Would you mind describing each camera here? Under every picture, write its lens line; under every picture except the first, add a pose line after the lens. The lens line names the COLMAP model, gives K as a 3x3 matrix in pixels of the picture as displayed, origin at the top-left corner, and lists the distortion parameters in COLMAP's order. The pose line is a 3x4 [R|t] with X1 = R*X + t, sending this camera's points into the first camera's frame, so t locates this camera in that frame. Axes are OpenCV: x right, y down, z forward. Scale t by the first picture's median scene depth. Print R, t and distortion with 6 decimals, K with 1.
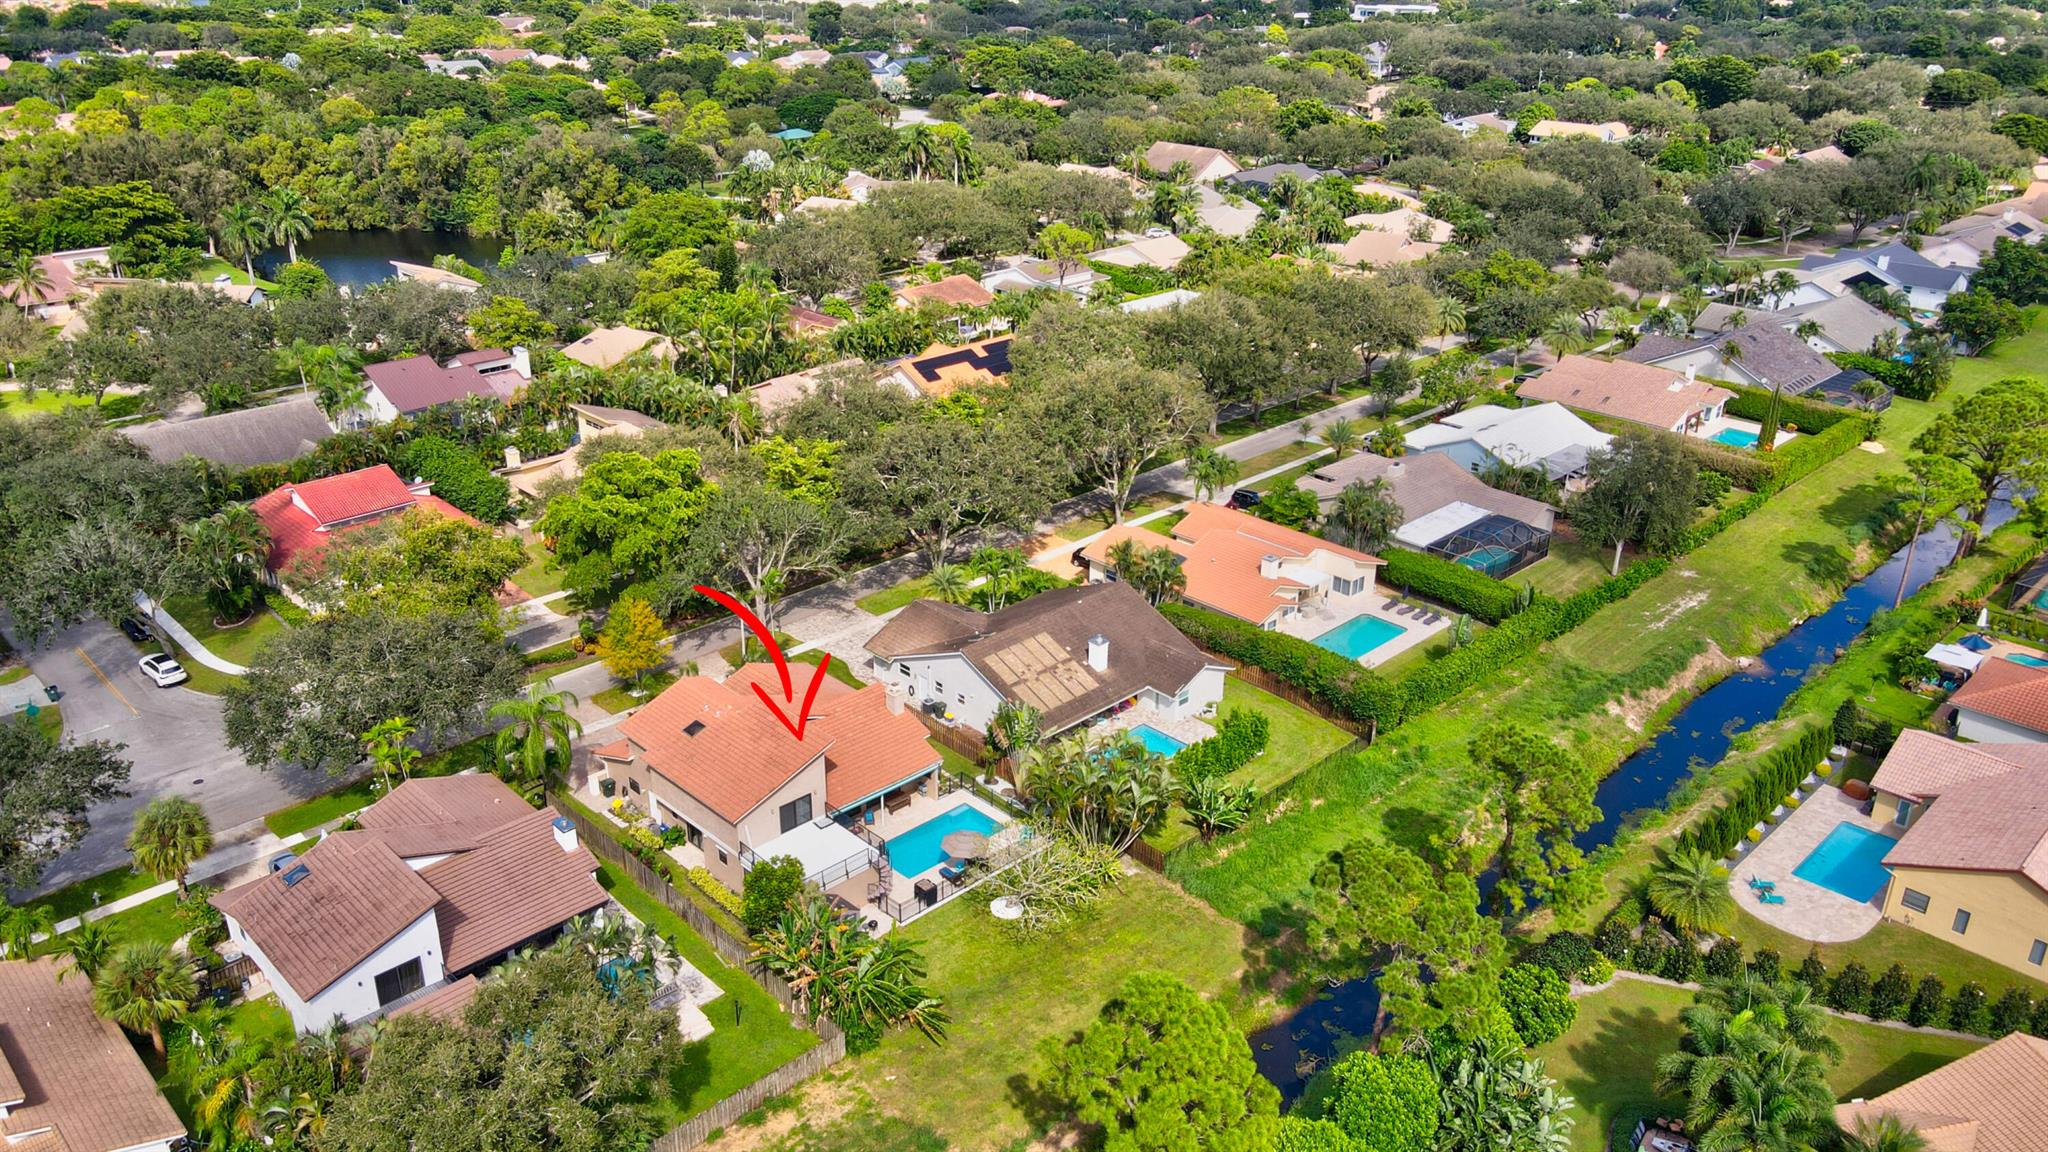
lens RADIAL K [[1508.1, 0, 997.0], [0, 1508.1, 578.5], [0, 0, 1]] dist [-0.001097, 0.071602]
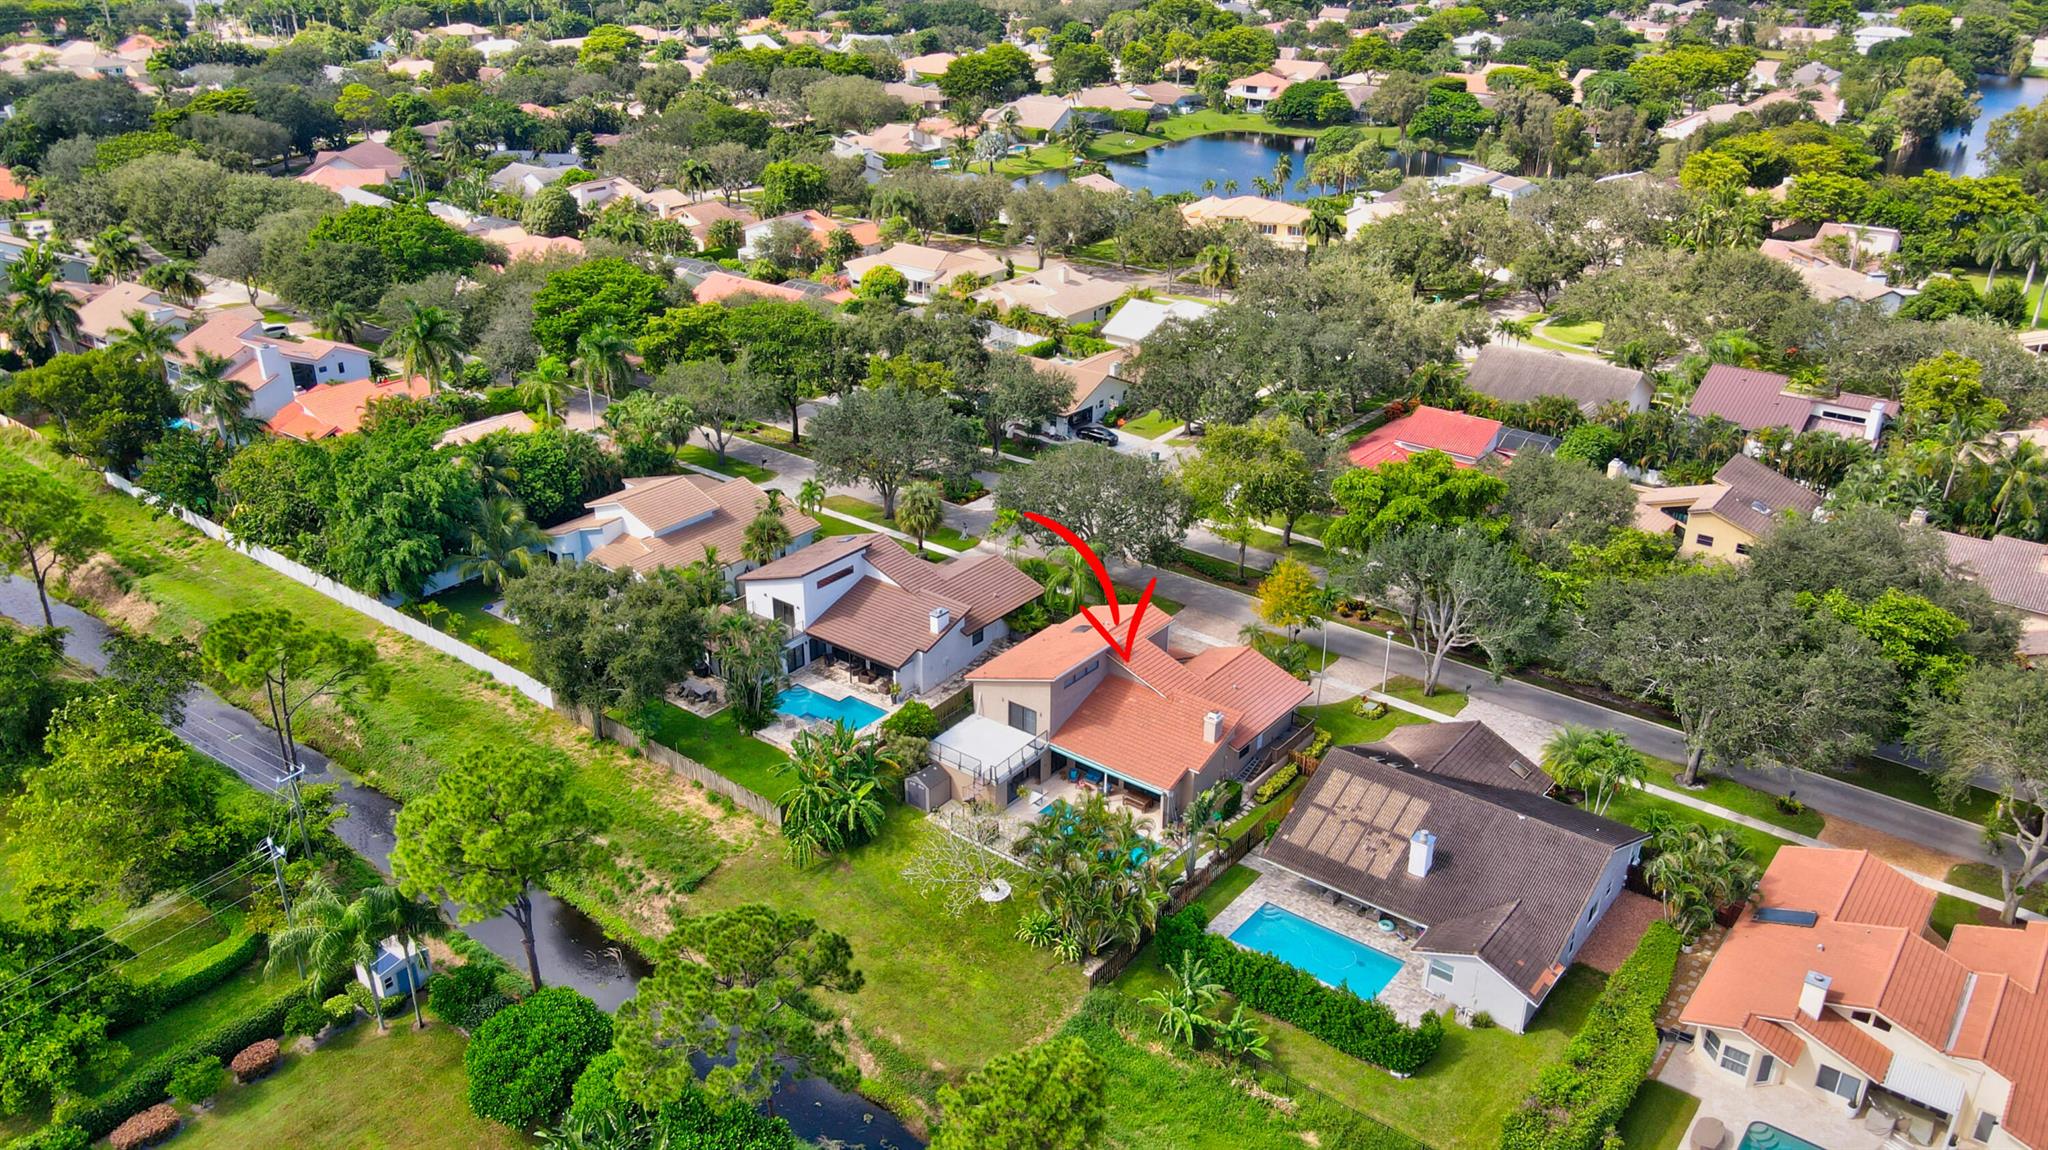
lens RADIAL K [[1521.5, 0, 1012.3], [0, 1521.5, 576.9], [0, 0, 1]] dist [-0.021515, 0.066280]
pose [[0.140651, 0.414976, -0.898895, 0.578517], [-0.404602, 0.852737, 0.330359, -0.208682], [0.903612, 0.317230, 0.287838, 0.451270]]
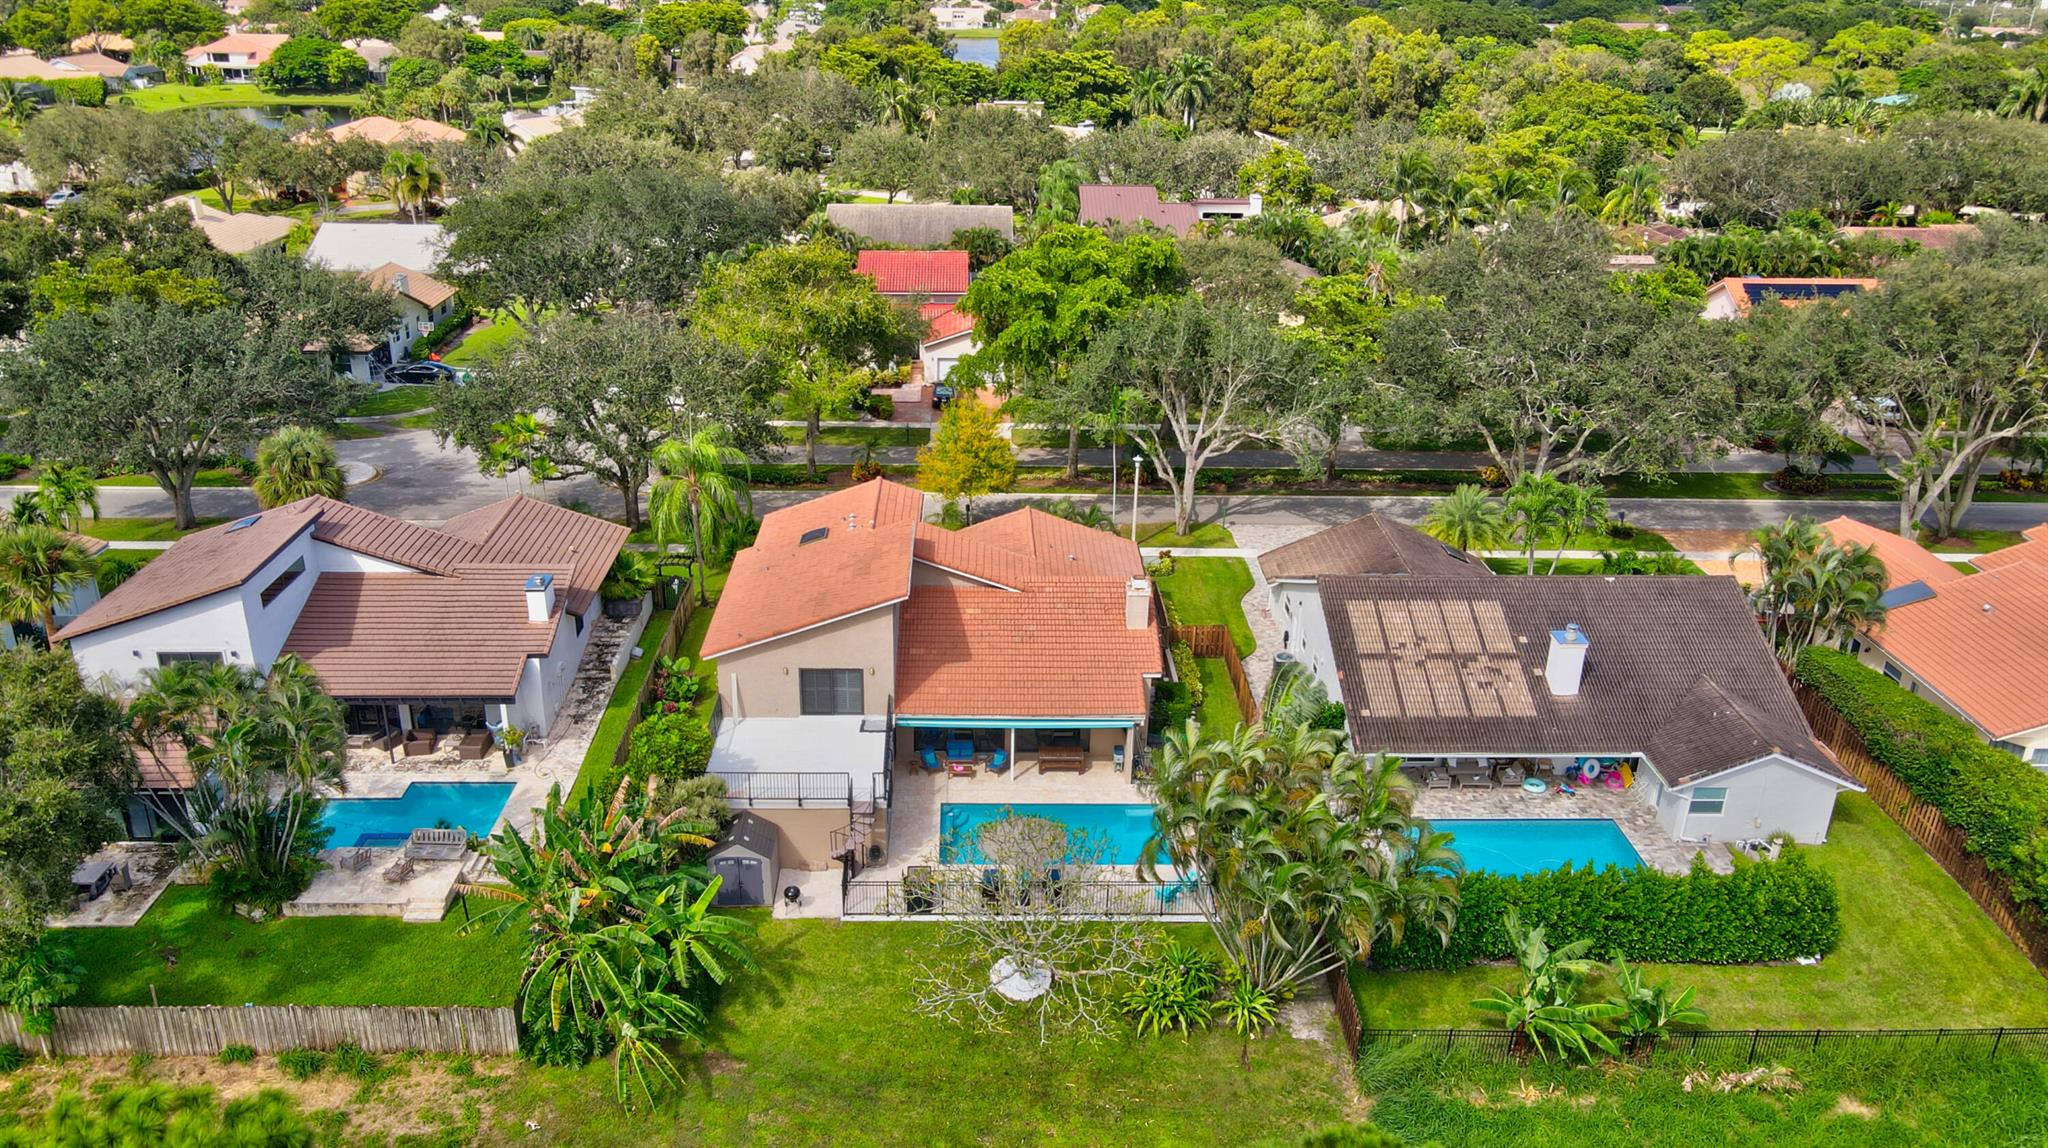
lens RADIAL K [[1521.5, 0, 1012.3], [0, 1521.5, 575.9], [0, 0, 1]] dist [-0.021515, 0.066280]
pose [[0.741045, 0.267850, -0.615718, 0.204825], [-0.283886, 0.955983, 0.074203, 0.030853], [0.608491, 0.119806, 0.784465, 0.388998]]
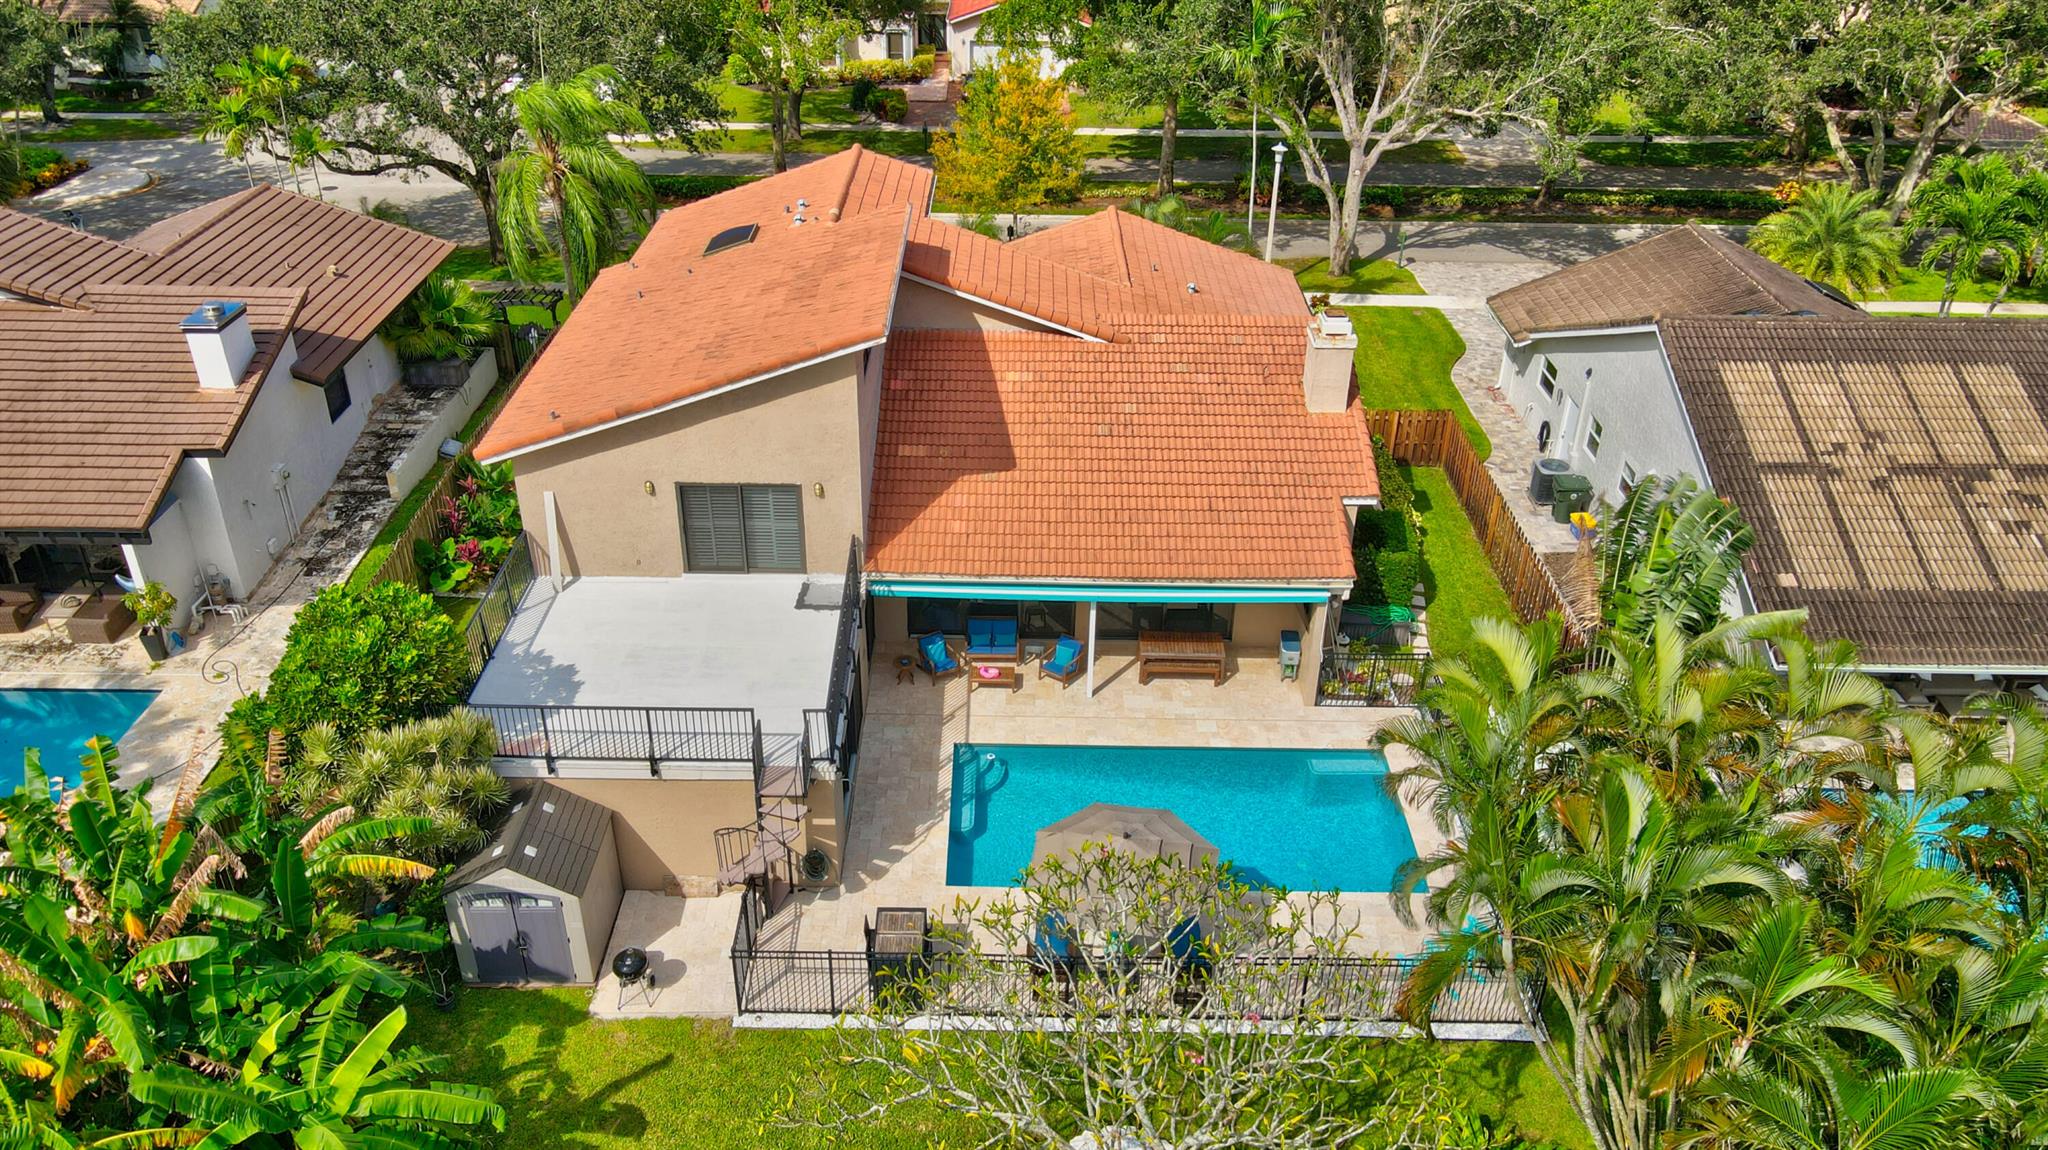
lens RADIAL K [[1521.5, 0, 1012.3], [0, 1521.5, 576.9], [0, 0, 1]] dist [-0.021515, 0.066280]
pose [[0.721373, 0.355546, -0.594313, 0.070570], [-0.288942, 0.934412, 0.208294, 0.058328], [0.629391, 0.021464, 0.776792, 0.555394]]
